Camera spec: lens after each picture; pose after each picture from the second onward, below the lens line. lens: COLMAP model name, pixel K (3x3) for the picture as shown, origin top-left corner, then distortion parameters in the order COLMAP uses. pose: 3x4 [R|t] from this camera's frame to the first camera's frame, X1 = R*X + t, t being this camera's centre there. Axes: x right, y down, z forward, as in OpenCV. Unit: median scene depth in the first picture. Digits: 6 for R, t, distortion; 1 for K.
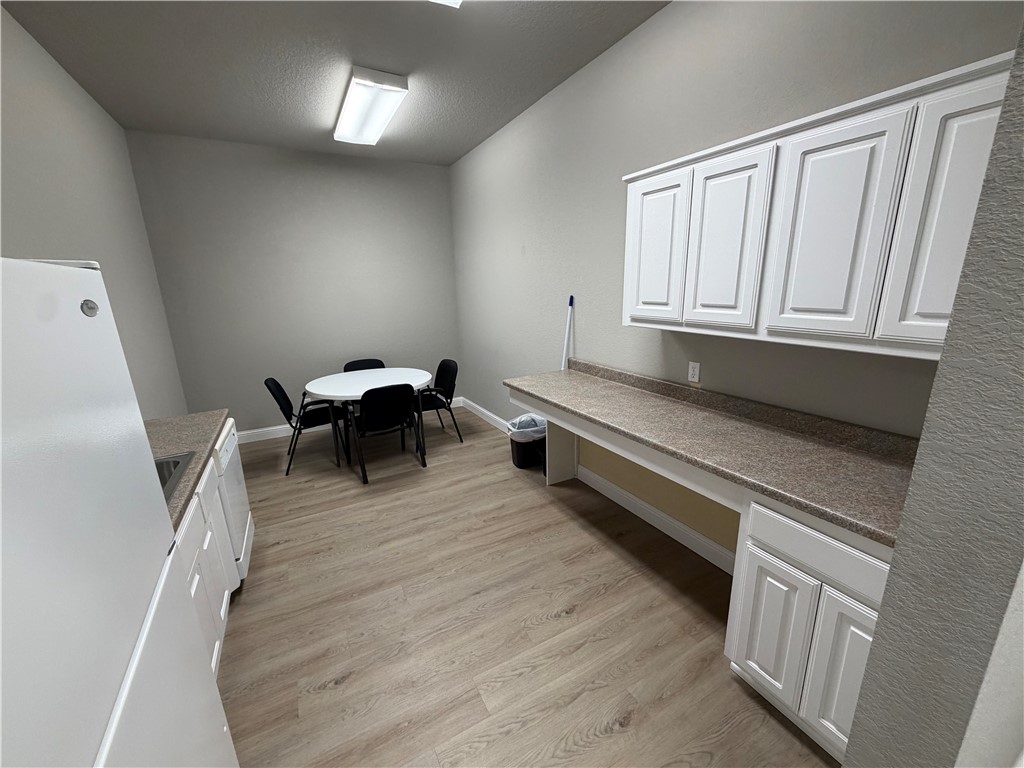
lens RADIAL K [[404.4, 0, 512.0], [0, 404.4, 384.0], [0, 0, 1]] dist [0.000058, 0.000141]
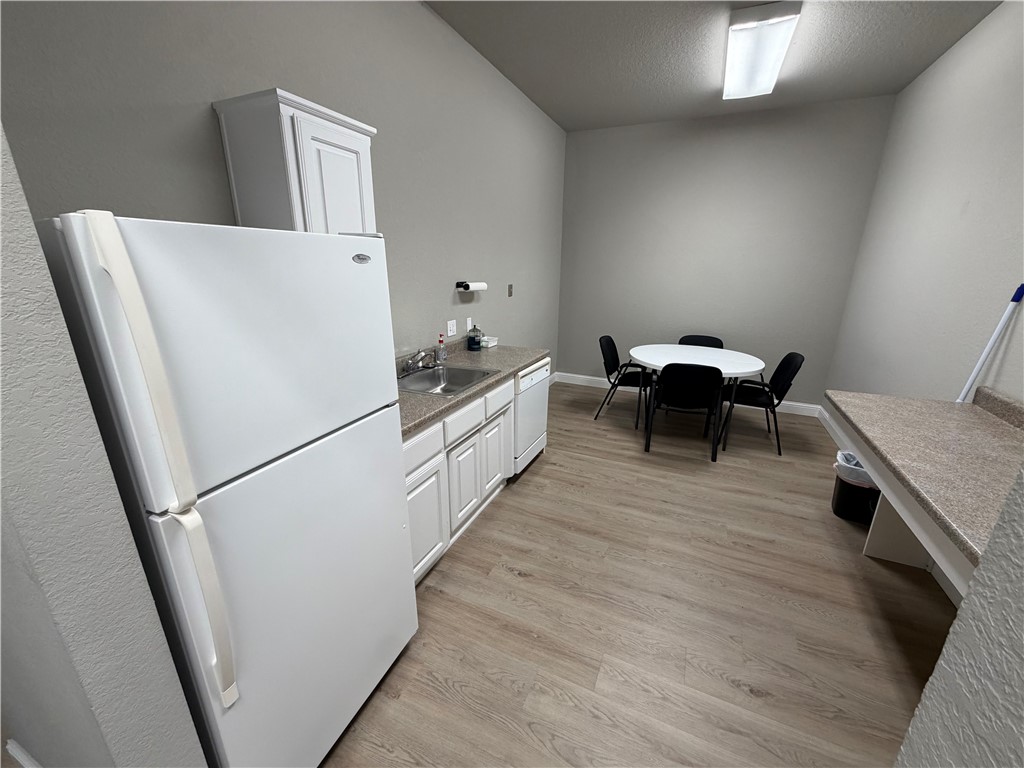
lens RADIAL K [[404.4, 0, 512.0], [0, 404.4, 384.0], [0, 0, 1]] dist [0.000058, 0.000141]
pose [[0.601998, 0.263768, -0.753674, 0.184960], [-0.215480, 0.962512, 0.164742, -0.017678], [0.768874, 0.063227, 0.636267, 0.076550]]
